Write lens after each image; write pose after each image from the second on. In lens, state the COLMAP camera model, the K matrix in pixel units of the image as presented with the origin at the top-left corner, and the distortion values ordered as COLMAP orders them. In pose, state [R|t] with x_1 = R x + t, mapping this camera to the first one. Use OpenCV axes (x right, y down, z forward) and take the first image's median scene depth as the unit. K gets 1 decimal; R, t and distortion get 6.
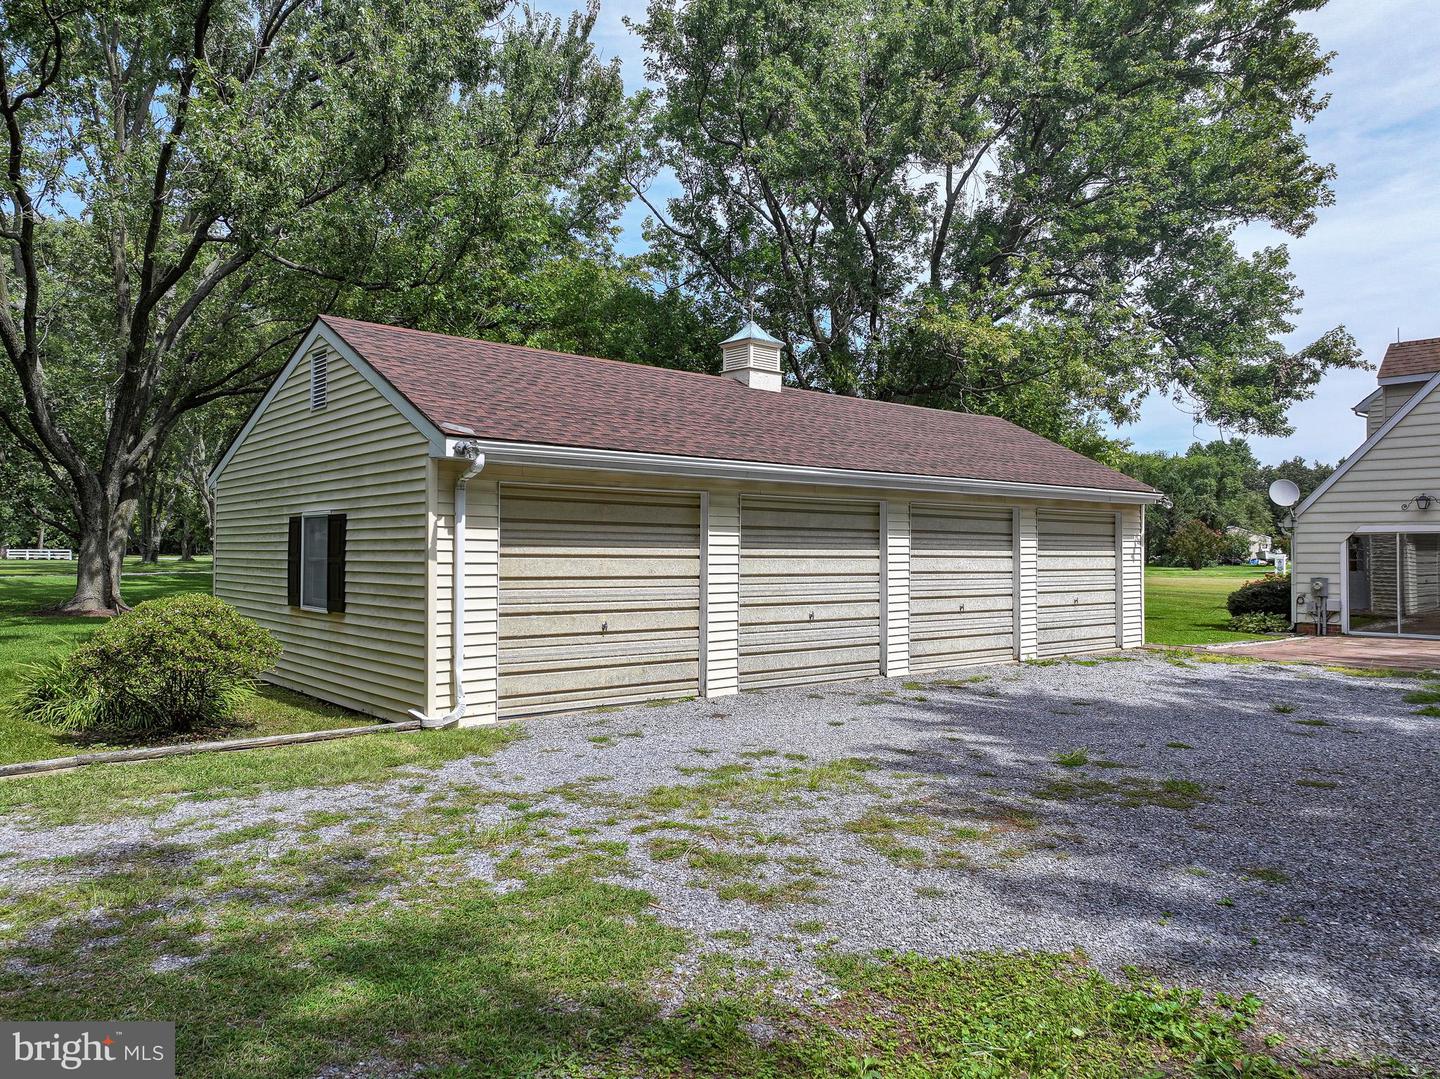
lens RADIAL K [[1020.9, 0, 719.3], [0, 1020.9, 541.7], [0, 0, 1]] dist [-0.000117, 0.010697]
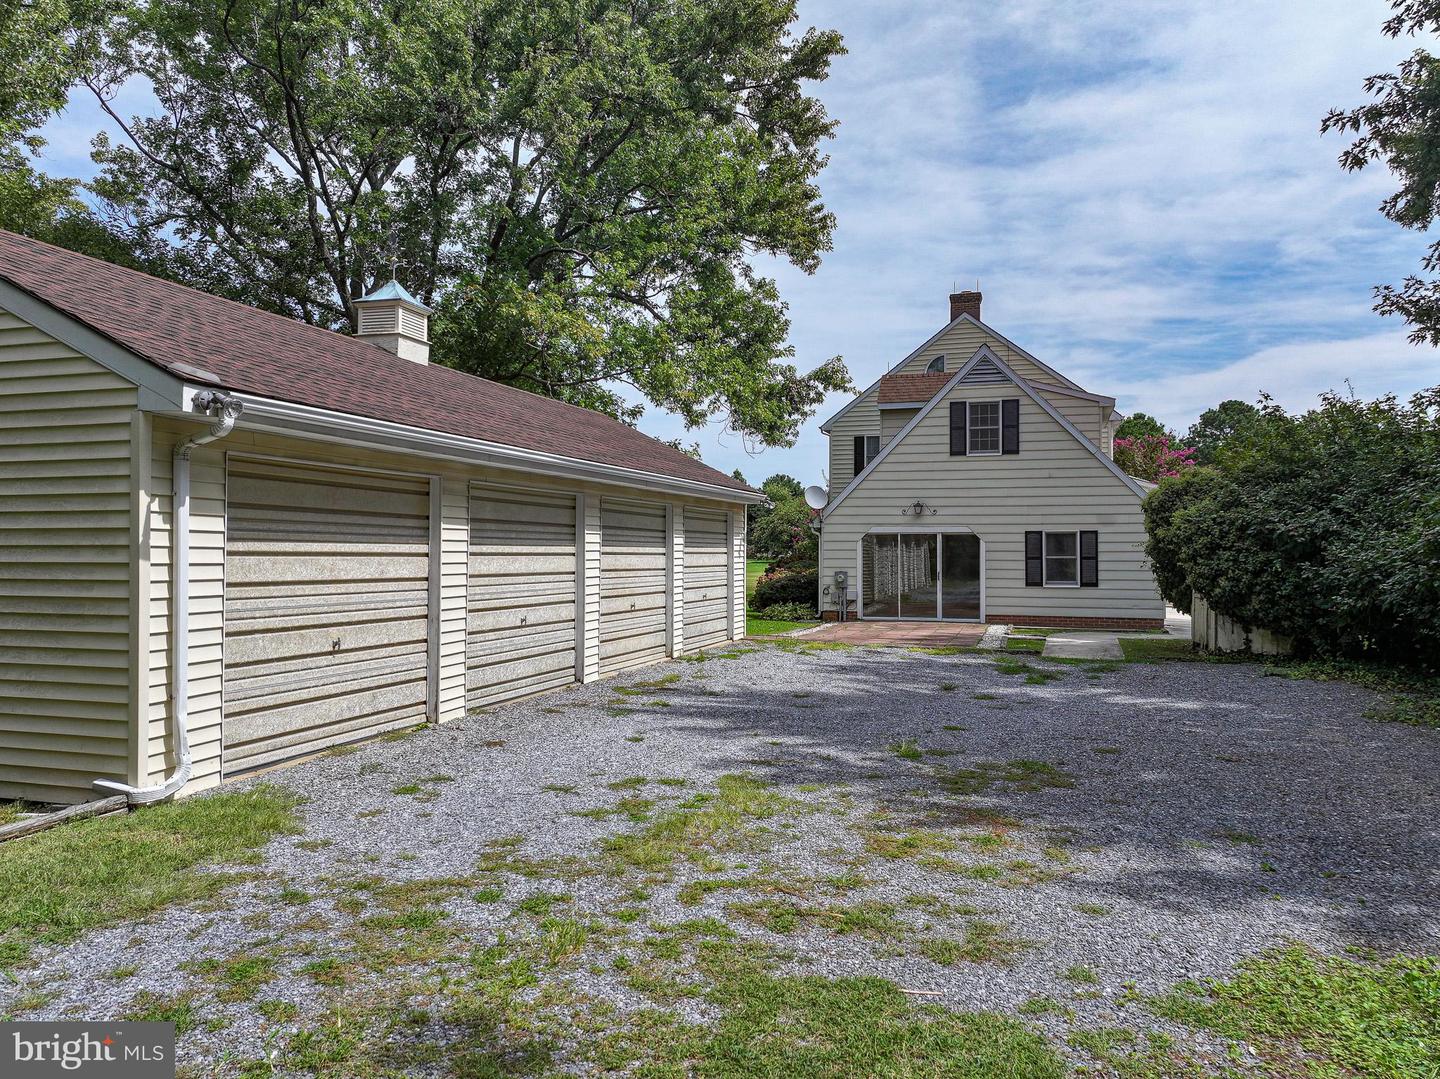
lens RADIAL K [[1020.9, 0, 721.8], [0, 1020.9, 540.4], [0, 0, 1]] dist [-0.000117, 0.010697]
pose [[0.847770, 0.005016, 0.530341, -0.256286], [-0.005870, 0.999983, -0.000074, 0.002004], [-0.530332, -0.003050, 0.847785, 0.168383]]
